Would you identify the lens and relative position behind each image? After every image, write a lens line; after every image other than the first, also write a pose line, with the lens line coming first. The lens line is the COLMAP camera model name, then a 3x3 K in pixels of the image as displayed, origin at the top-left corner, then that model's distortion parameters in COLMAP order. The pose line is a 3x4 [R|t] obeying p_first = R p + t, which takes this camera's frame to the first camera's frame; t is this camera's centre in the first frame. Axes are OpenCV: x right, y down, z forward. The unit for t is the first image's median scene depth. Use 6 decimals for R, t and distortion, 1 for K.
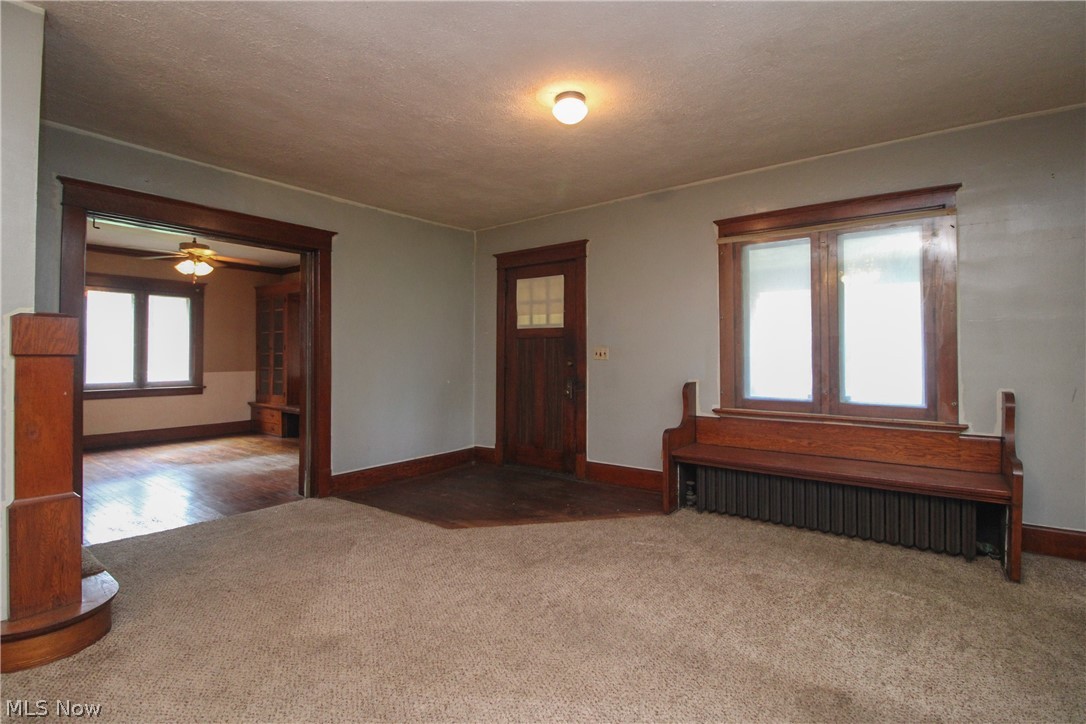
lens RADIAL K [[519.9, 0, 545.6], [0, 519.9, 347.3], [0, 0, 1]] dist [0.001552, -0.012920]
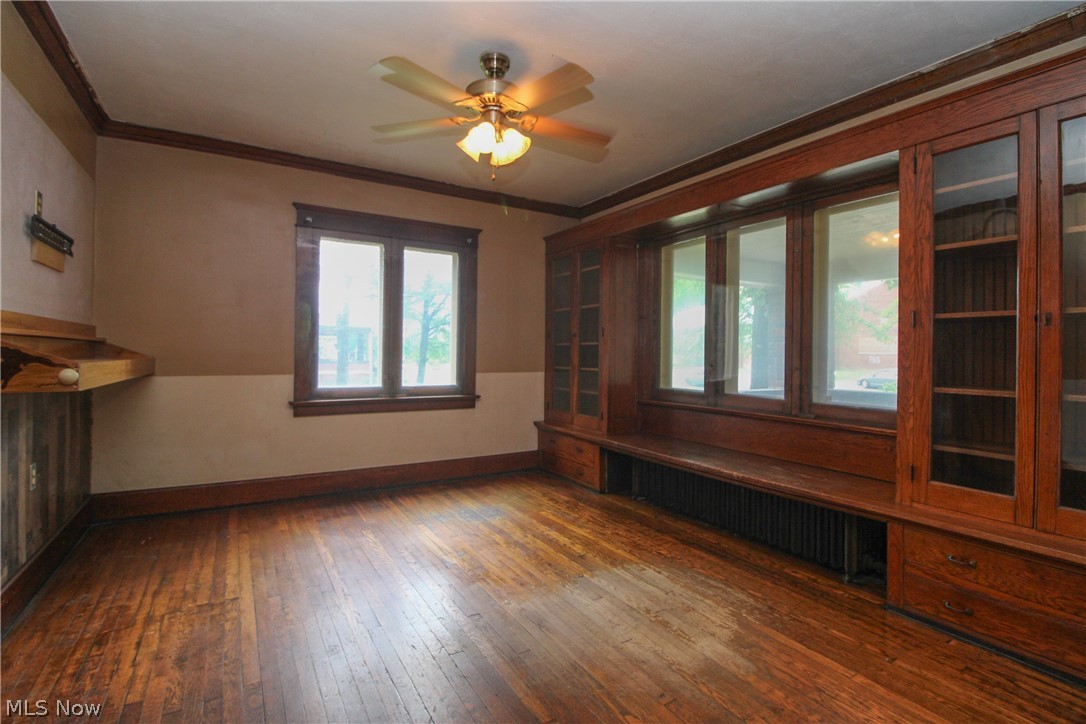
lens RADIAL K [[519.9, 0, 545.6], [0, 519.9, 347.3], [0, 0, 1]] dist [0.001552, -0.012920]
pose [[0.928617, 0.008754, -0.370937, -0.350251], [-0.009733, 0.999952, -0.000766, 0.017418], [0.370913, 0.004321, 0.928658, 0.451279]]
